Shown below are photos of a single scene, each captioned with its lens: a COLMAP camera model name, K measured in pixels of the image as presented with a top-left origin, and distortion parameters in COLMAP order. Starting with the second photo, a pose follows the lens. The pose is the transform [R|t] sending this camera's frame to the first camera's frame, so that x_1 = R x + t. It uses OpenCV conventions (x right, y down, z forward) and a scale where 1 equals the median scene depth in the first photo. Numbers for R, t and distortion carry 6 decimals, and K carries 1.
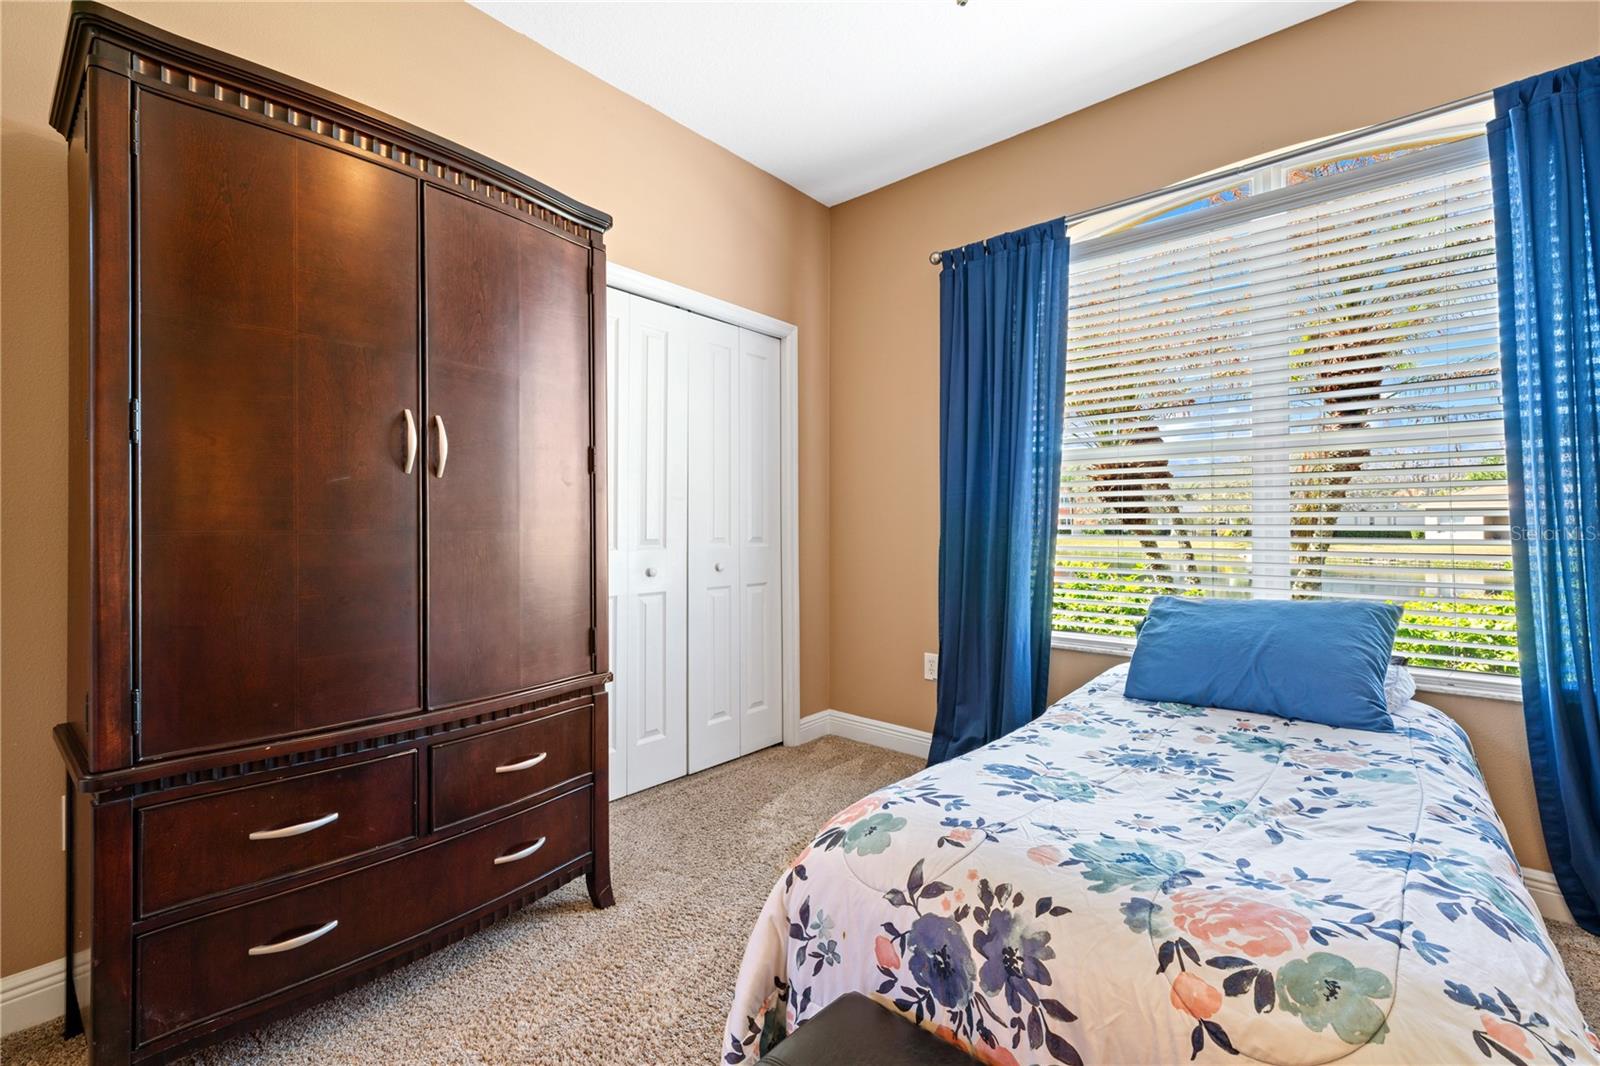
lens RADIAL K [[681.9, 0, 787.0], [0, 681.9, 518.9], [0, 0, 1]] dist [-0.001009, 0.000501]
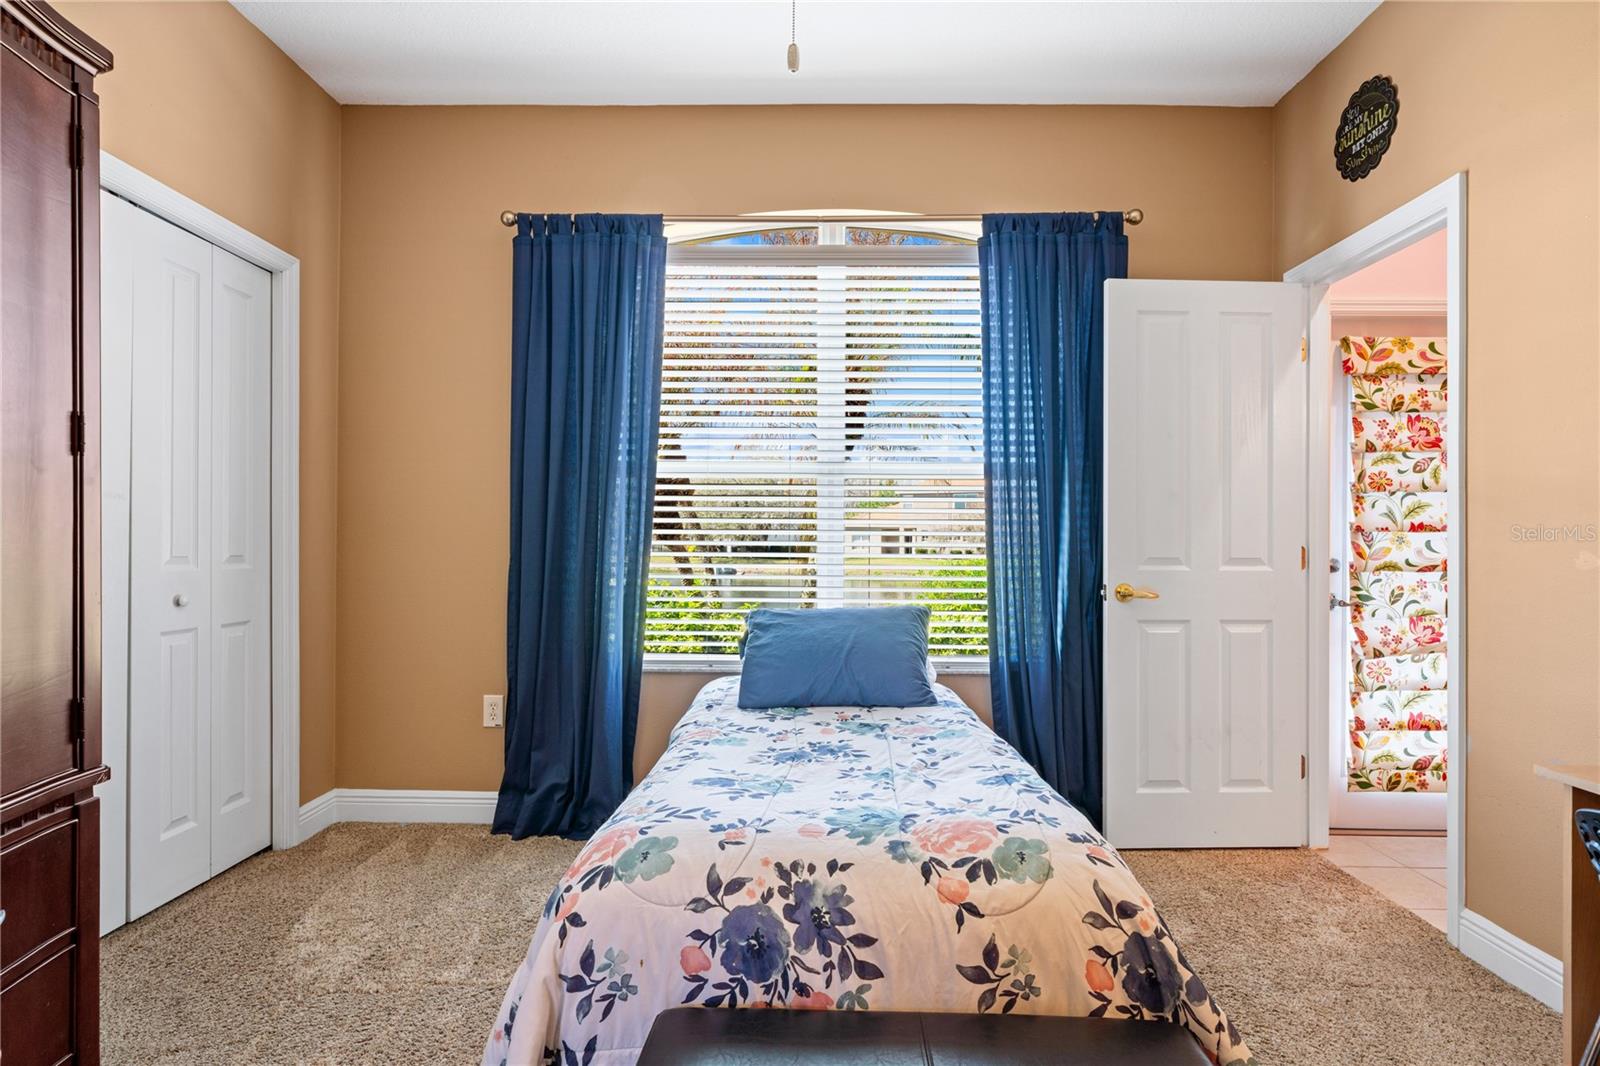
lens RADIAL K [[835.2, 0, 807.2], [0, 835.2, 542.3], [0, 0, 1]] dist [-0.000647, 0.002492]
pose [[0.763321, 0.004939, 0.646000, -0.270502], [-0.012585, 0.999895, 0.007225, 0.000364], [-0.645896, -0.013644, 0.763303, -0.027166]]
